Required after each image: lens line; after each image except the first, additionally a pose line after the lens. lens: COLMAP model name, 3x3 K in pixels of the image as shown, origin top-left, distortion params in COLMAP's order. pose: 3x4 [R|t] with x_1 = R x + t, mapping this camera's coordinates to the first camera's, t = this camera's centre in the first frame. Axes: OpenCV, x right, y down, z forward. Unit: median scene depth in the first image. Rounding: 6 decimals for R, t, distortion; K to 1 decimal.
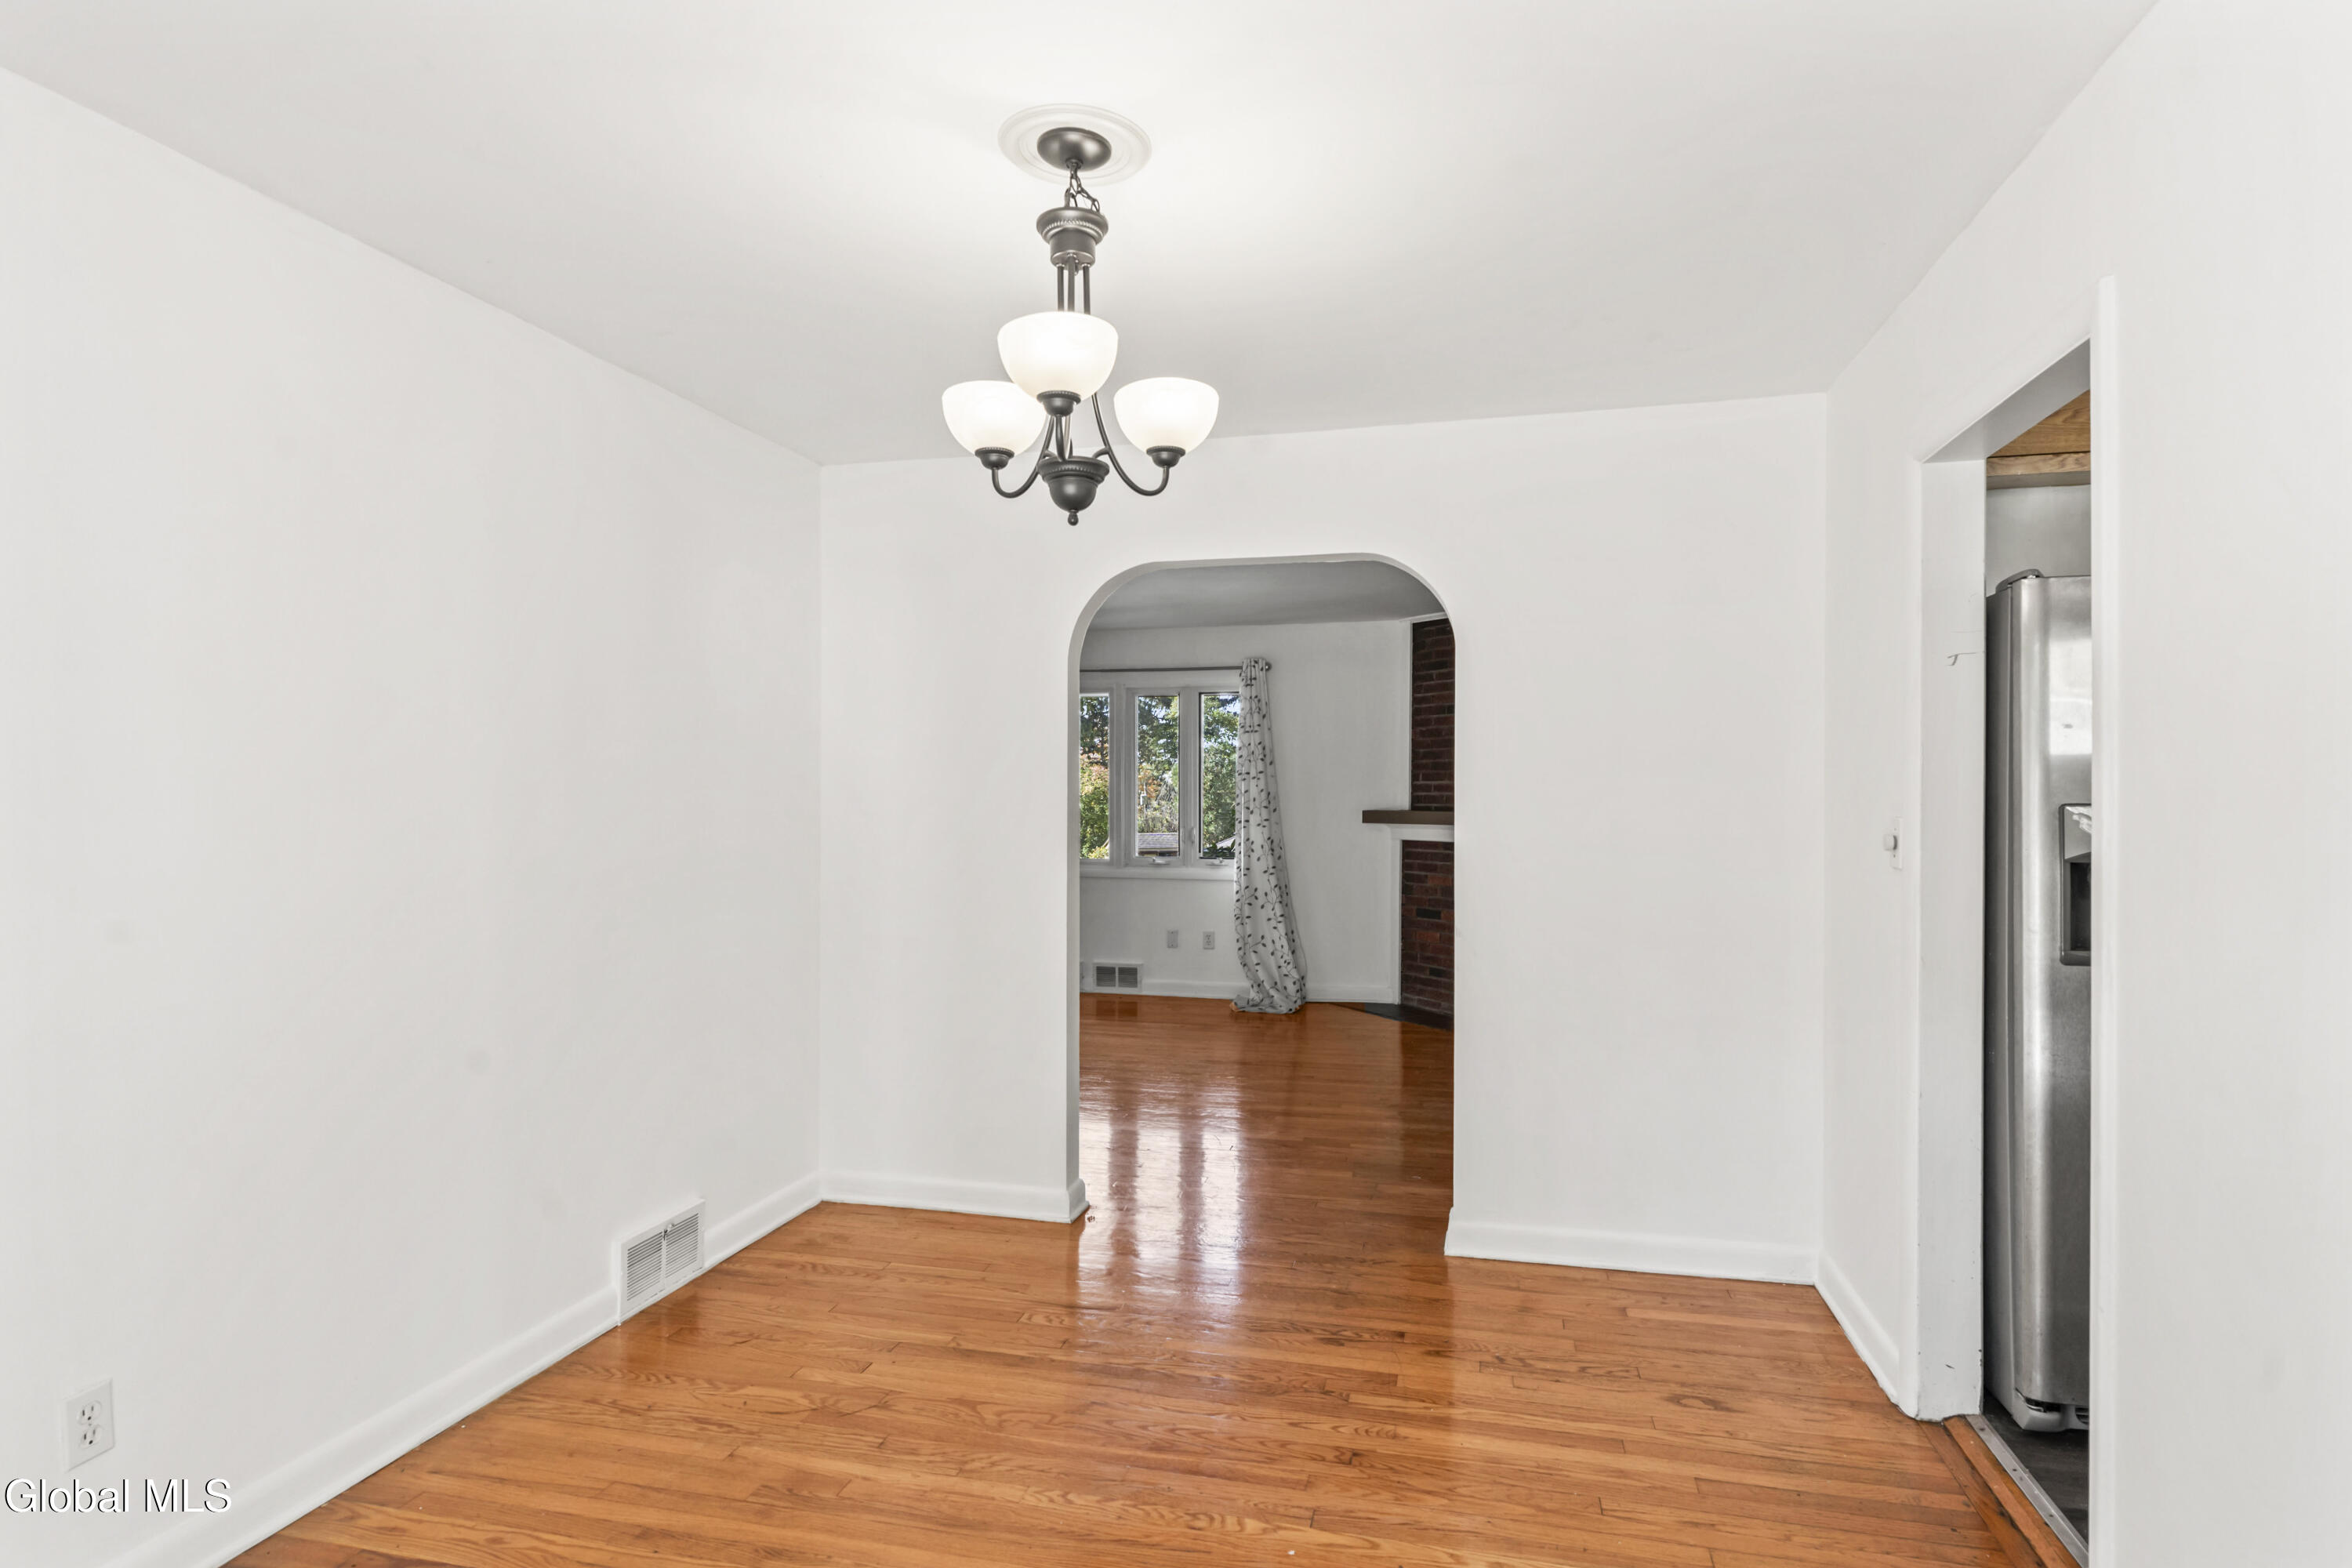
lens RADIAL K [[1236.9, 0, 1177.2], [0, 1236.9, 787.1], [0, 0, 1]] dist [-0.006193, -0.002074]
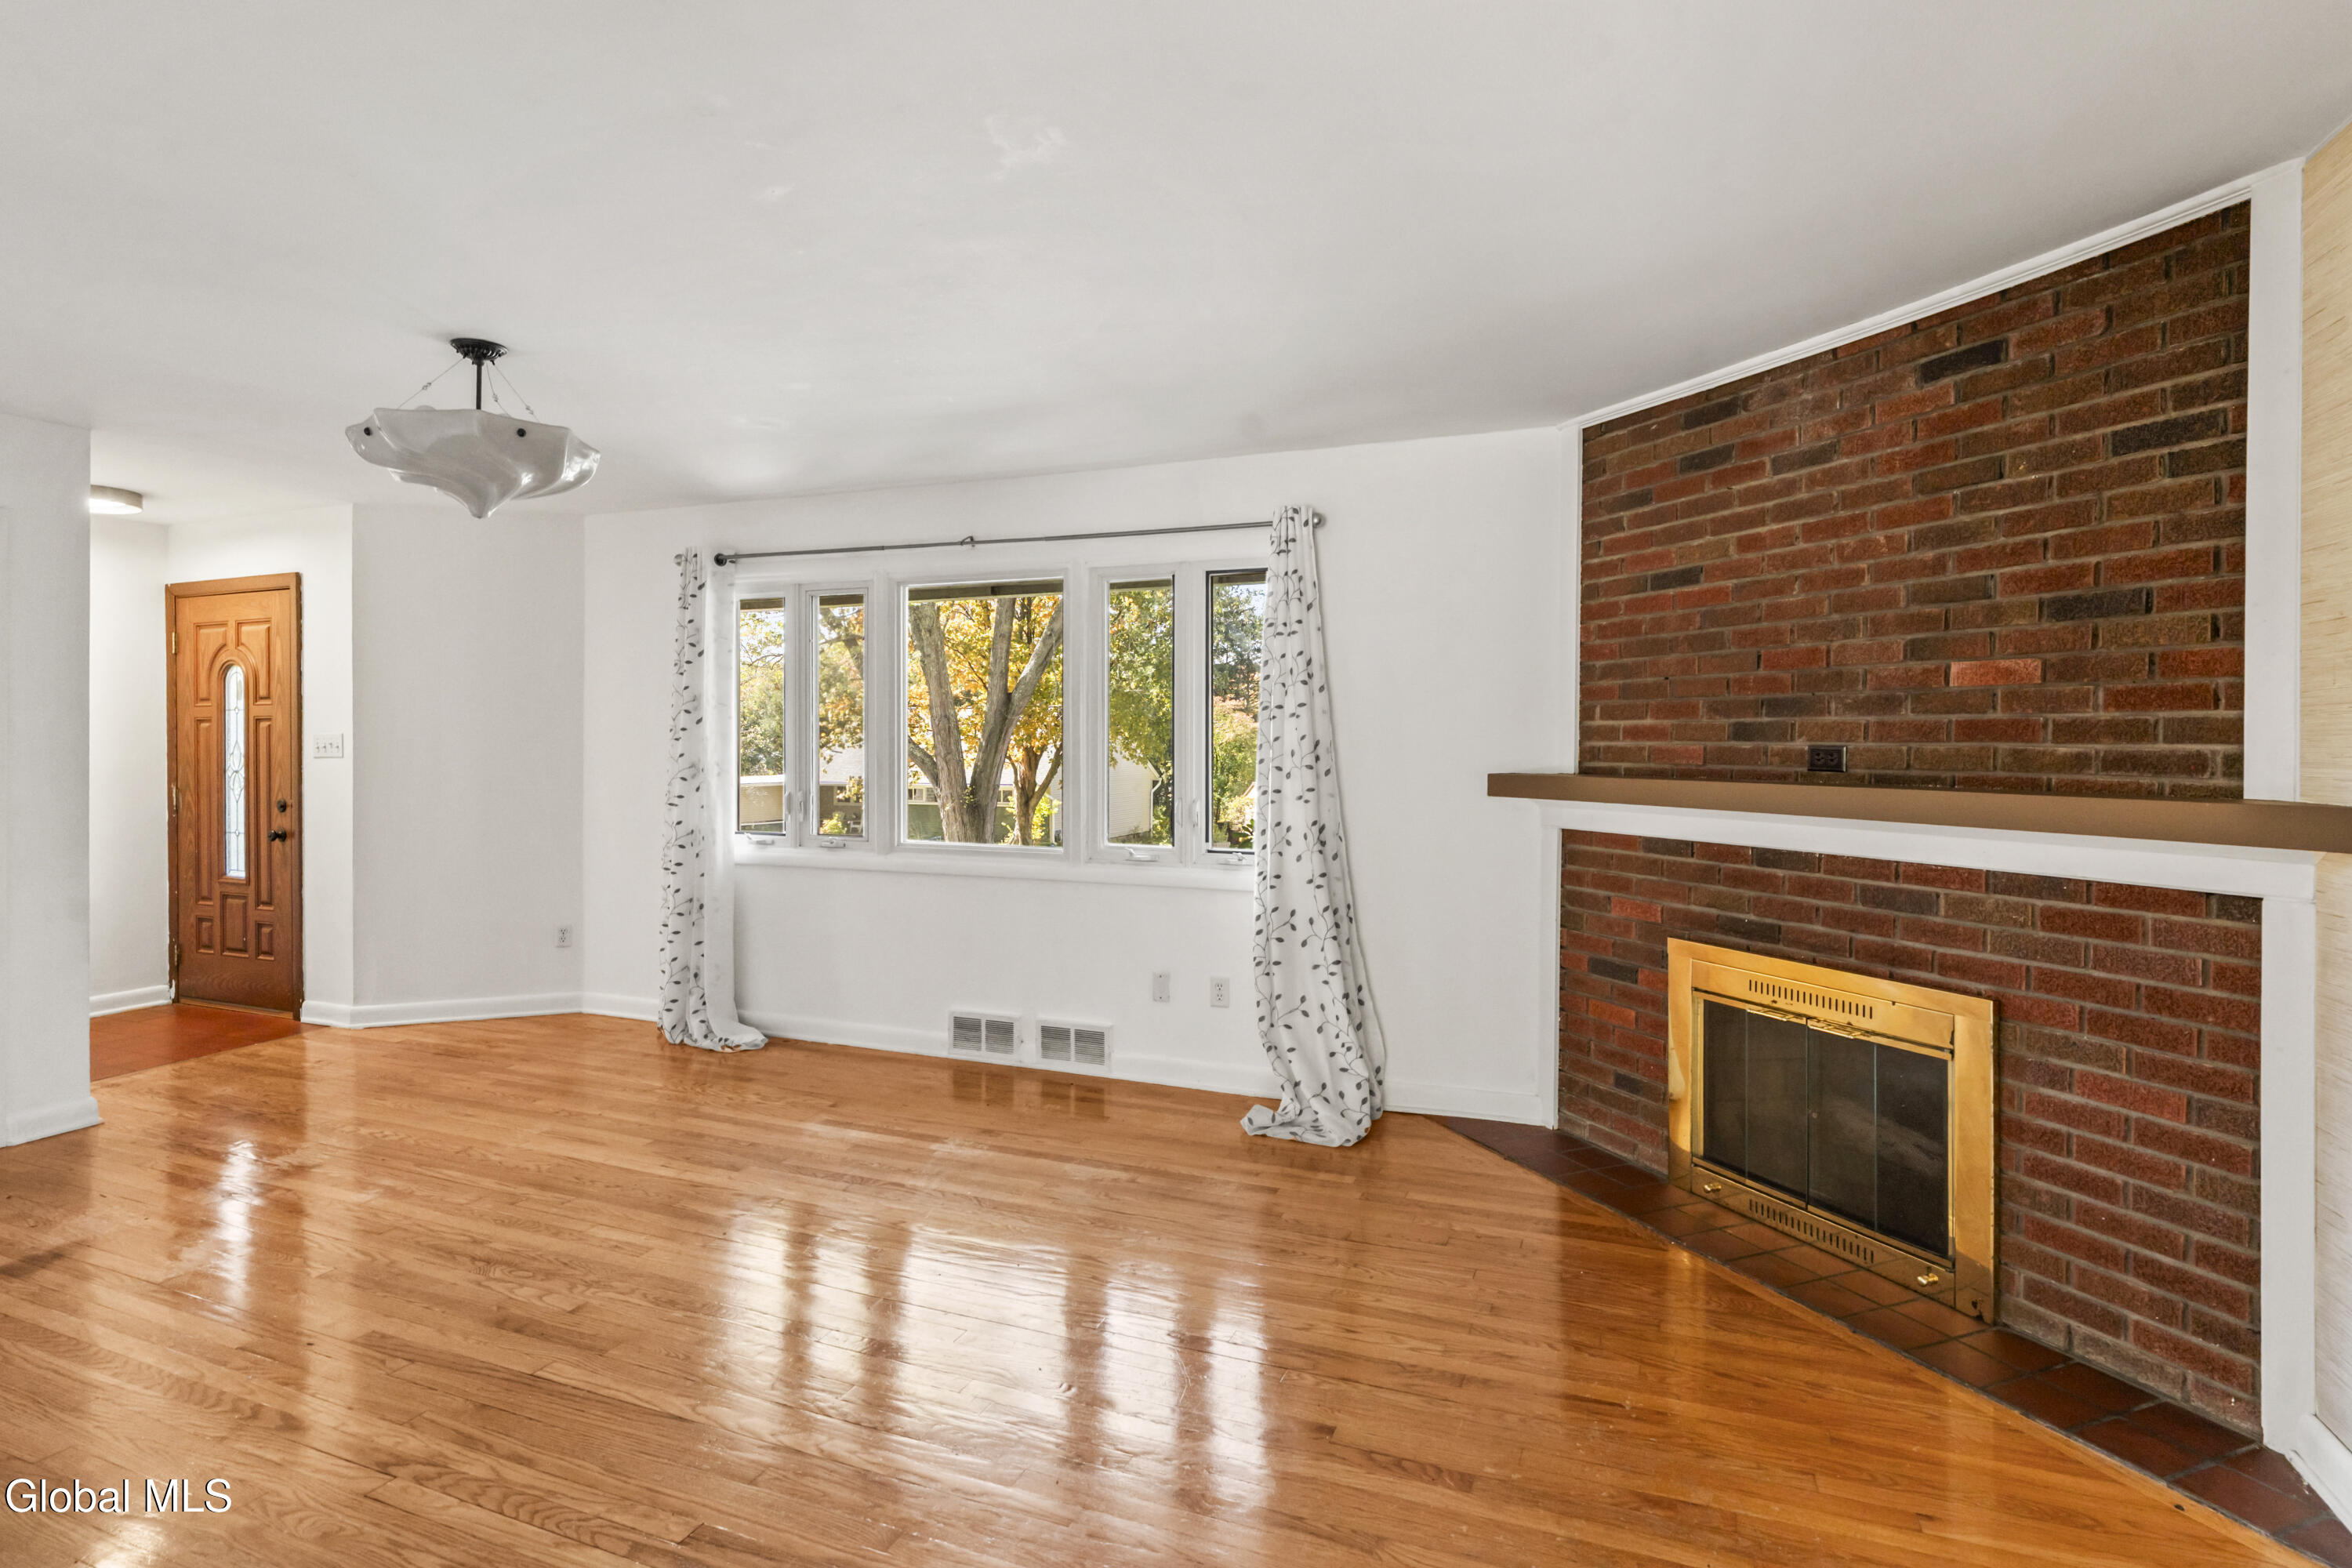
lens RADIAL K [[1166.4, 0, 1168.5], [0, 1166.4, 734.5], [0, 0, 1]] dist [-0.007149, 0.003185]
pose [[0.989577, 0.001921, -0.143991, 0.084391], [-0.001919, 0.999998, 0.000150, 0.001583], [0.143991, 0.000128, 0.989579, 0.467199]]
